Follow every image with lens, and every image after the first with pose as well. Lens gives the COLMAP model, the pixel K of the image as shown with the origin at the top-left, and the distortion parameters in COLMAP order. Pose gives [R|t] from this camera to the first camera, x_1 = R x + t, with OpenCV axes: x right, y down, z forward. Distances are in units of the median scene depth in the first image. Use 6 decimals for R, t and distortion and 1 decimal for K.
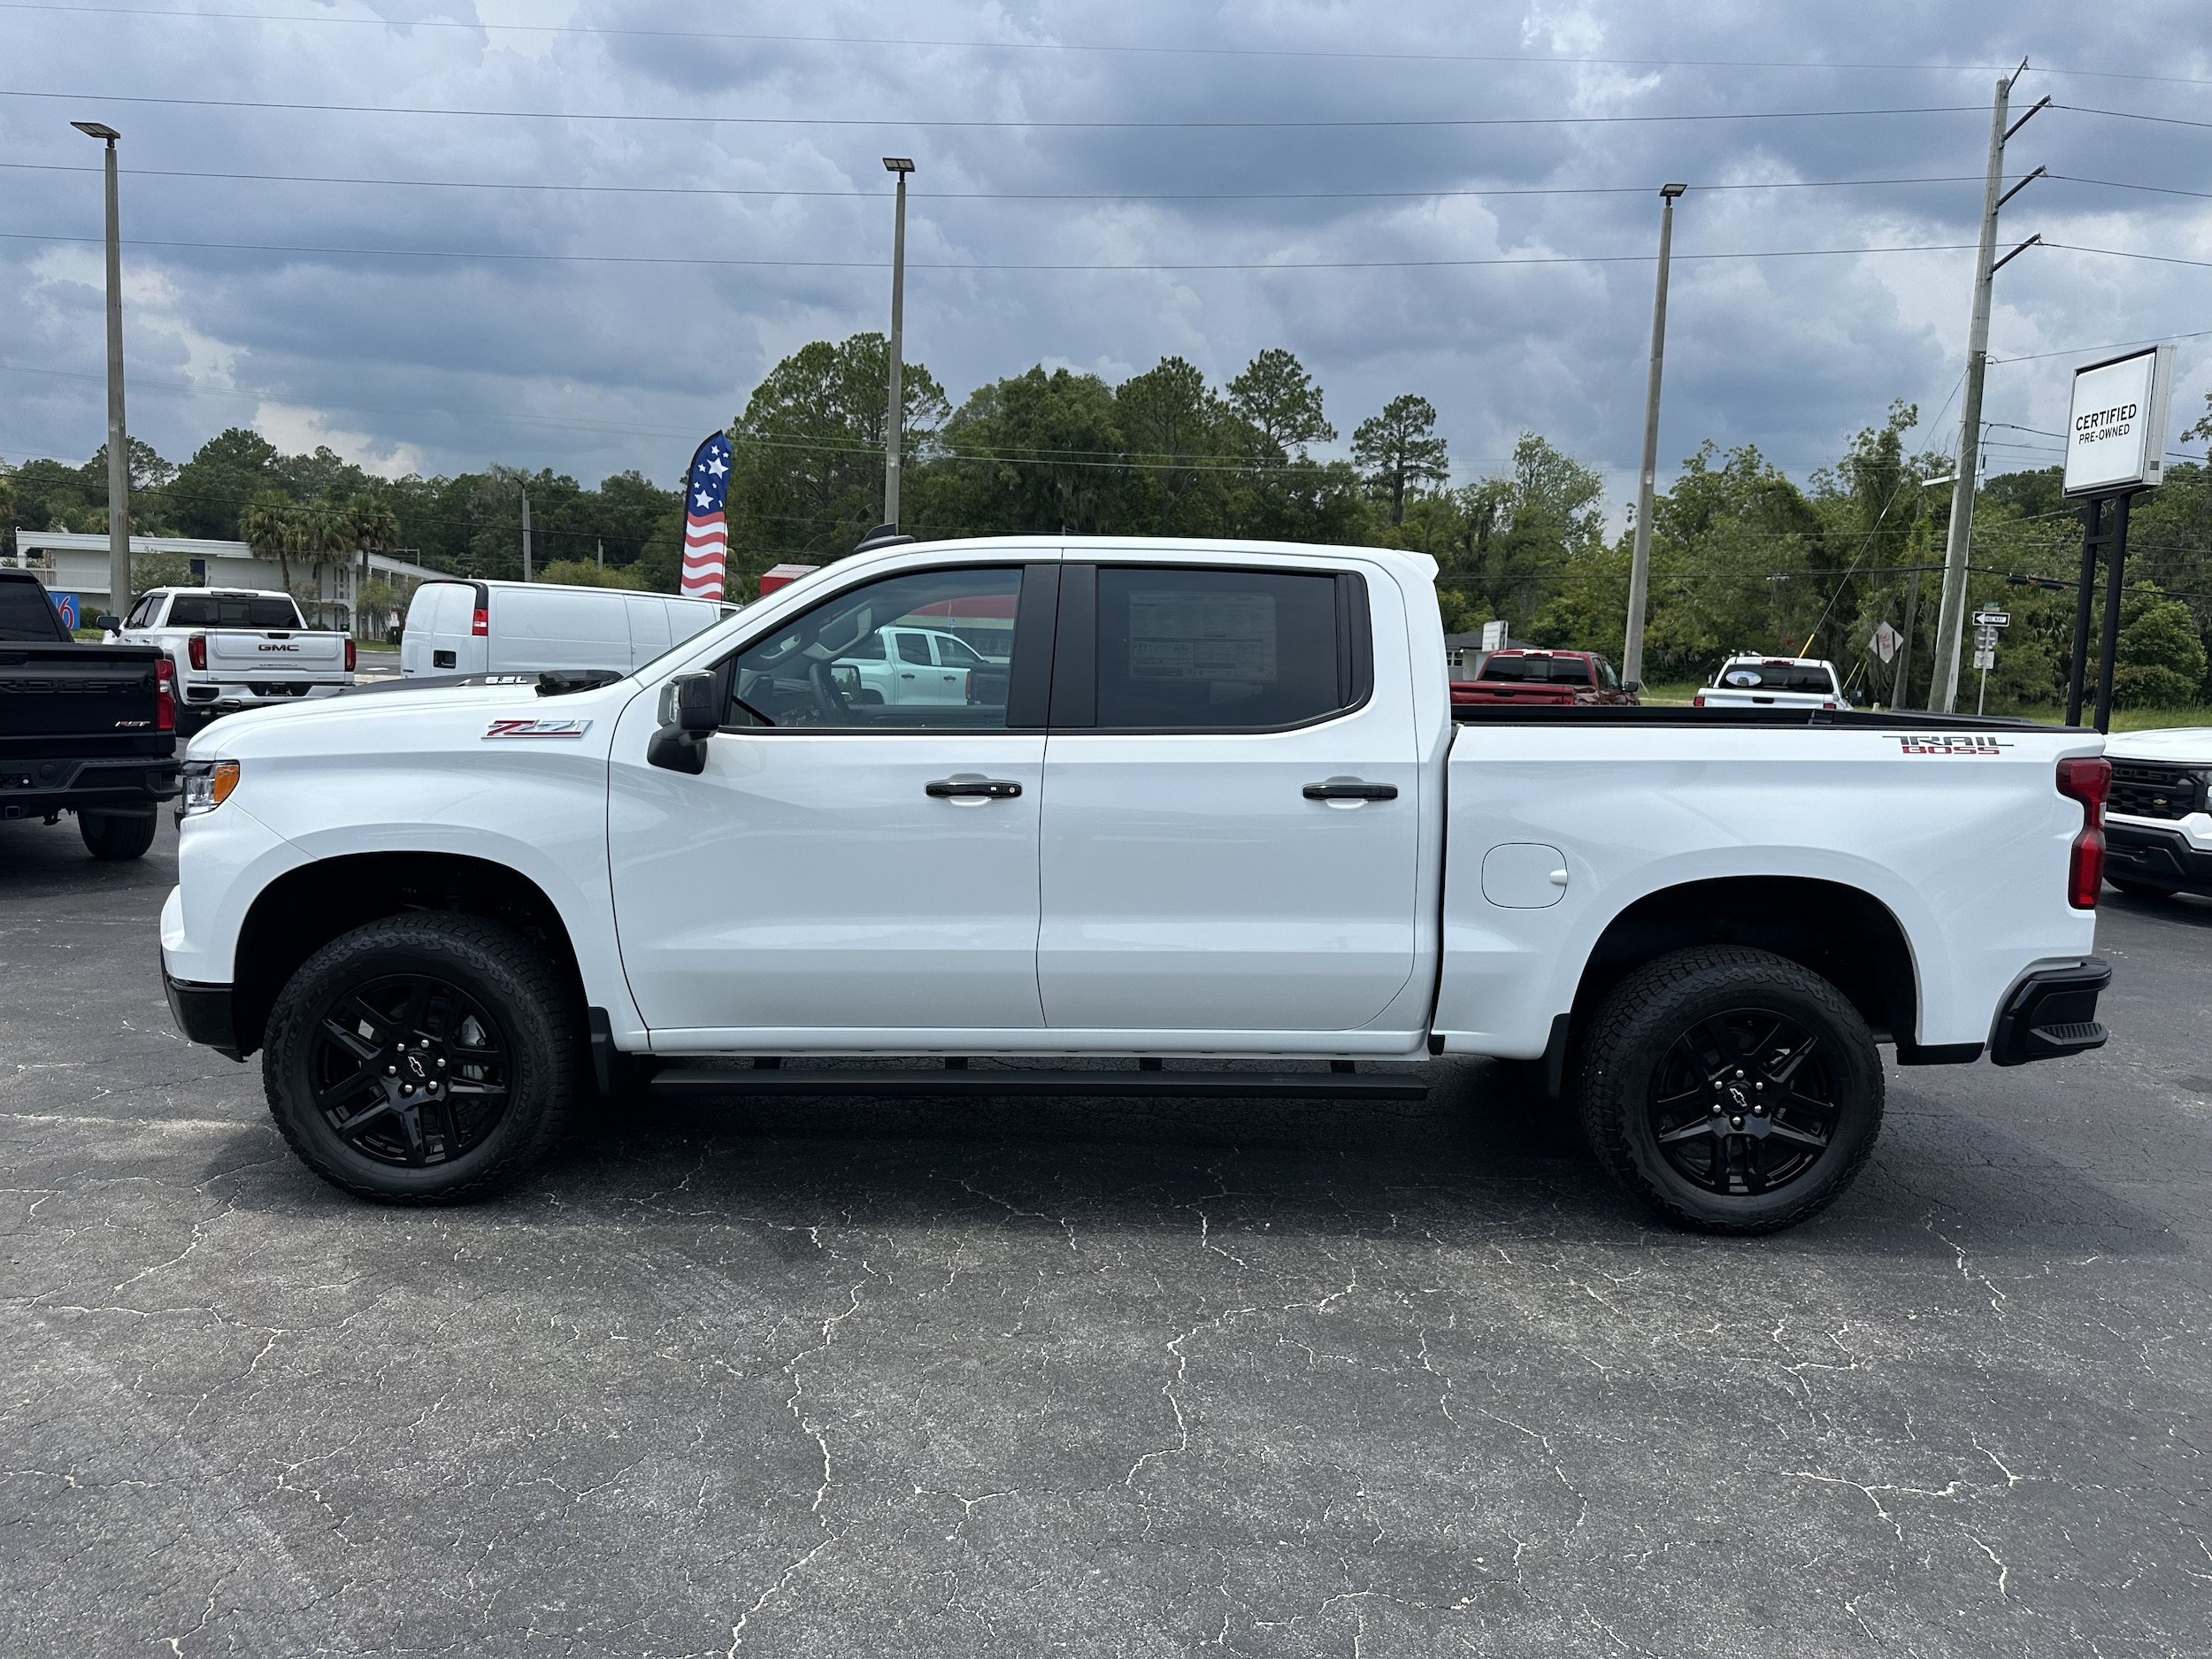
lens RADIAL K [[1560.4, 0, 1124.7], [0, 1560.4, 821.2], [0, 0, 1]] dist [0.031825, -0.042264]
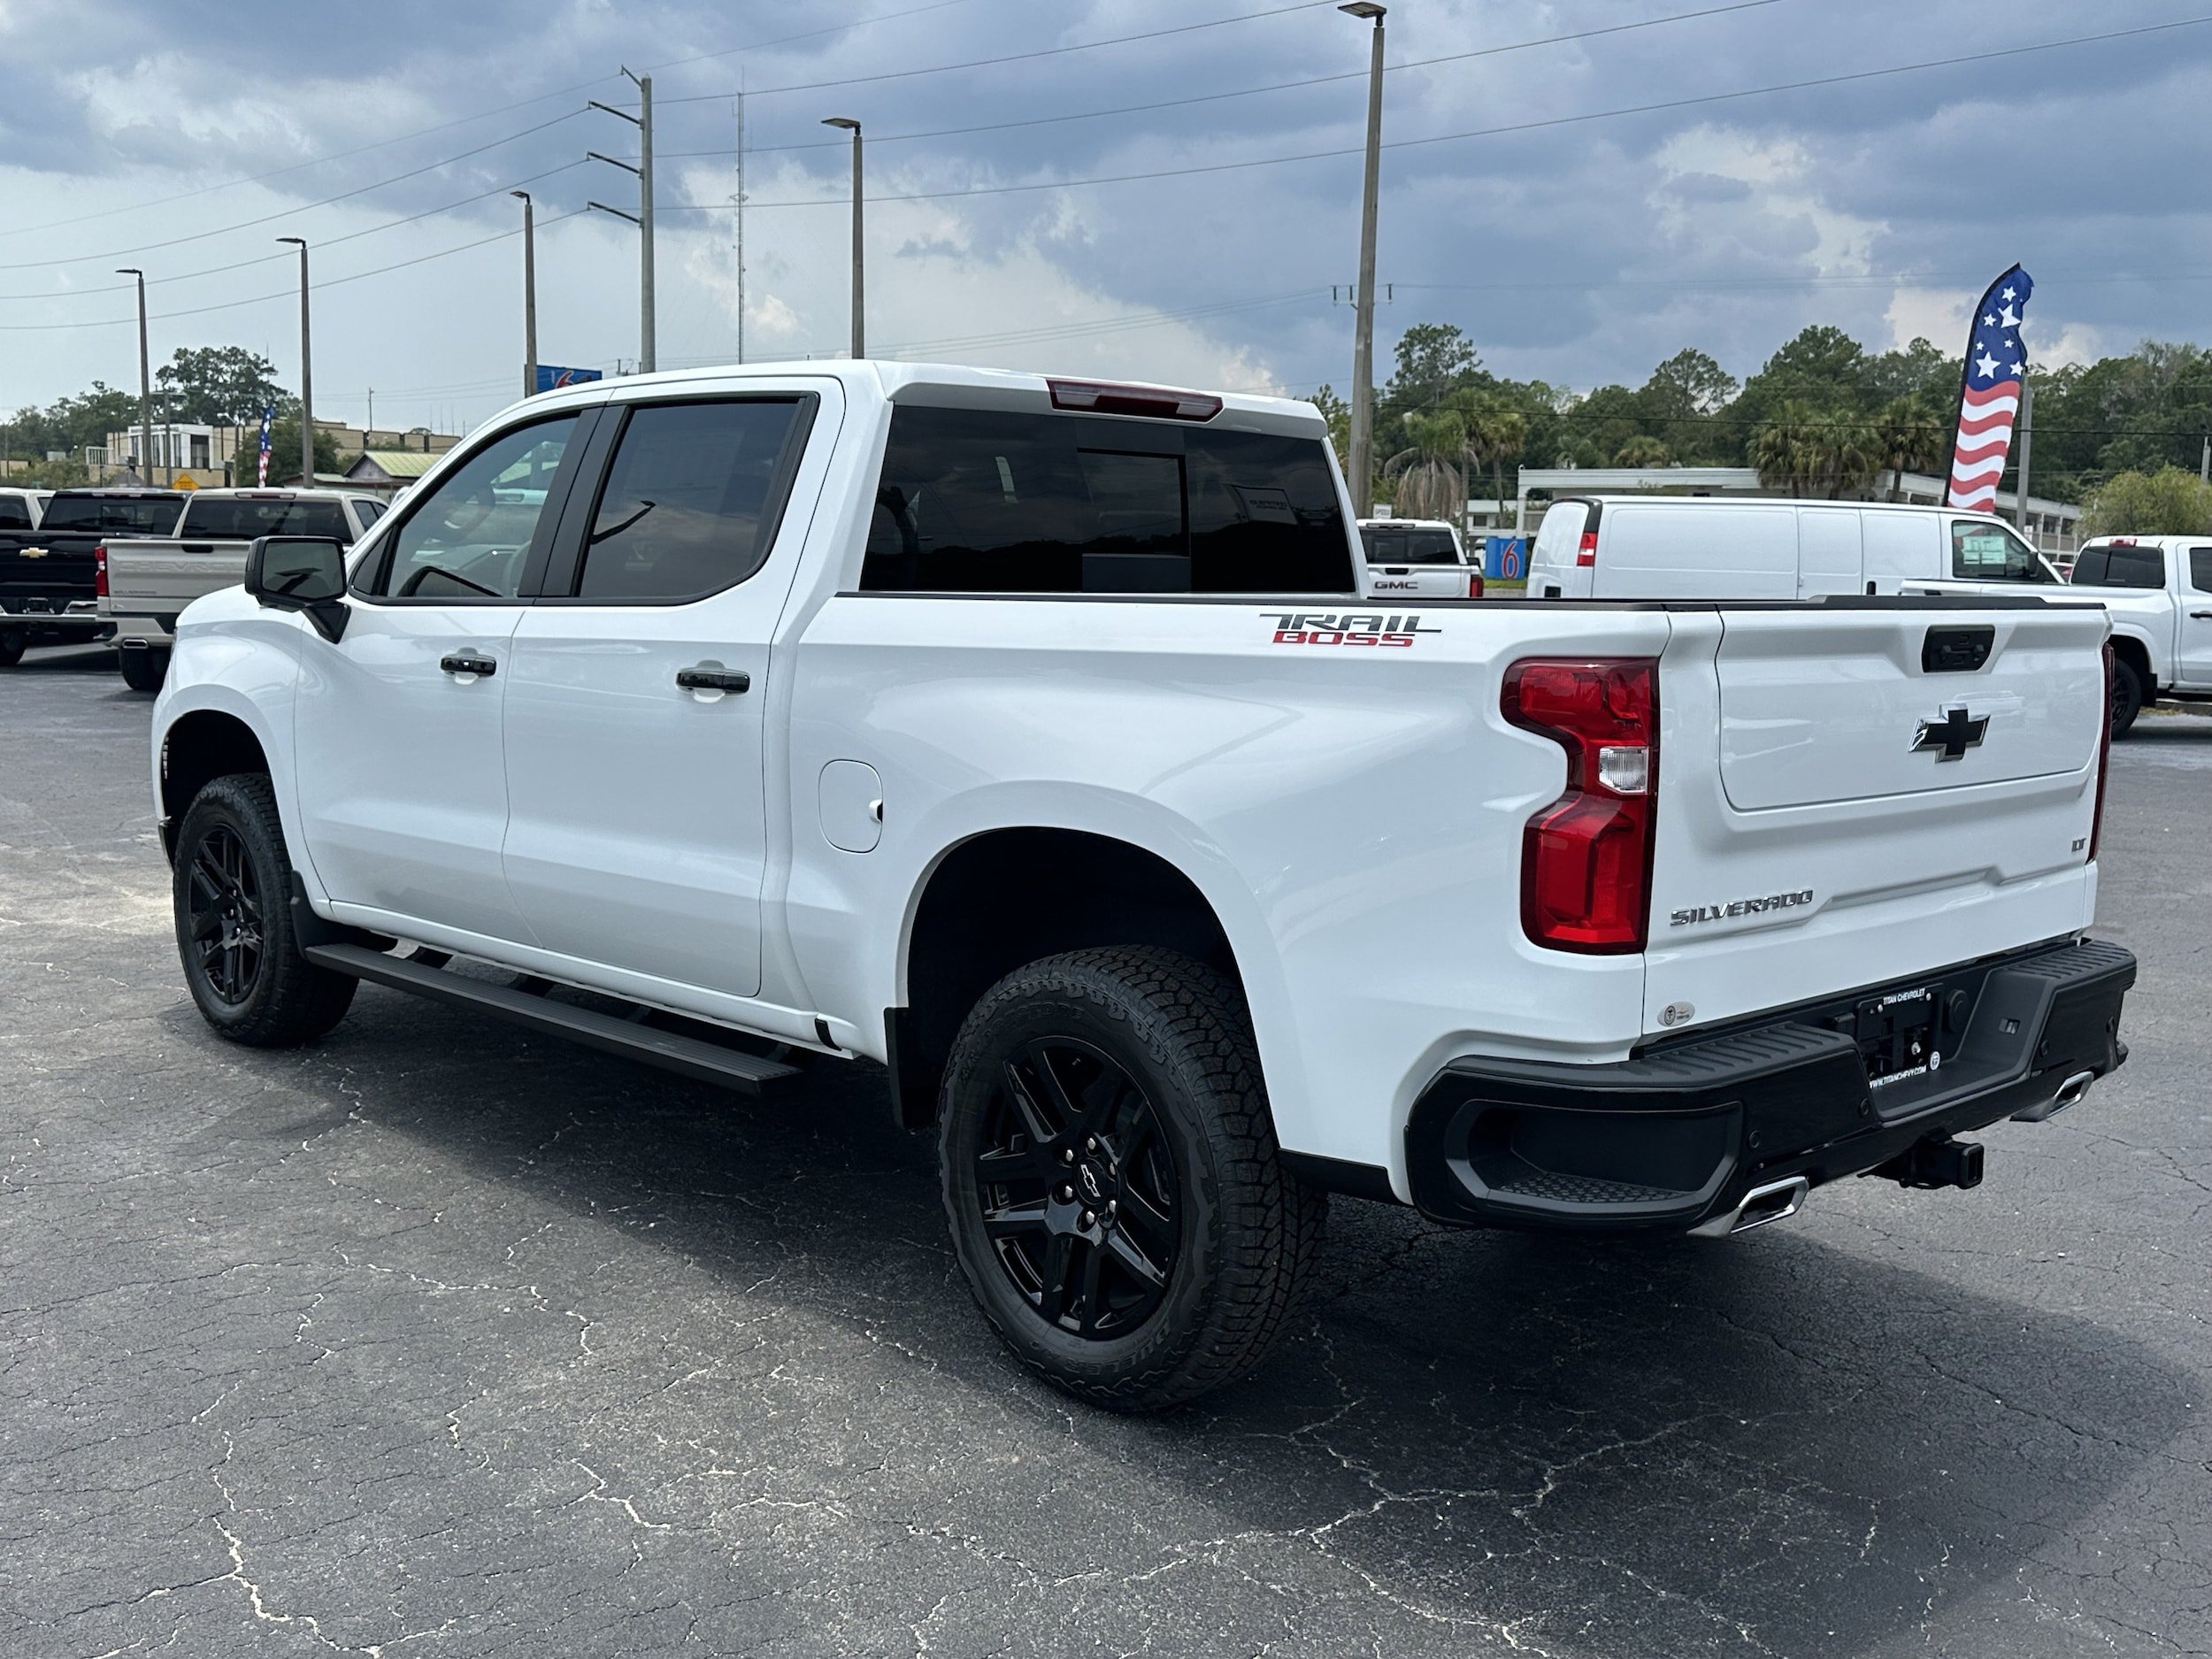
lens RADIAL K [[2111.8, 0, 1106.0], [0, 2111.8, 829.5], [0, 0, 1]] dist [0.186330, -0.421057]
pose [[0.676399, 0.075547, -0.732651, 1.022703], [-0.079018, 0.996428, 0.029795, 0.007343], [0.732285, 0.037739, 0.679952, 0.414607]]
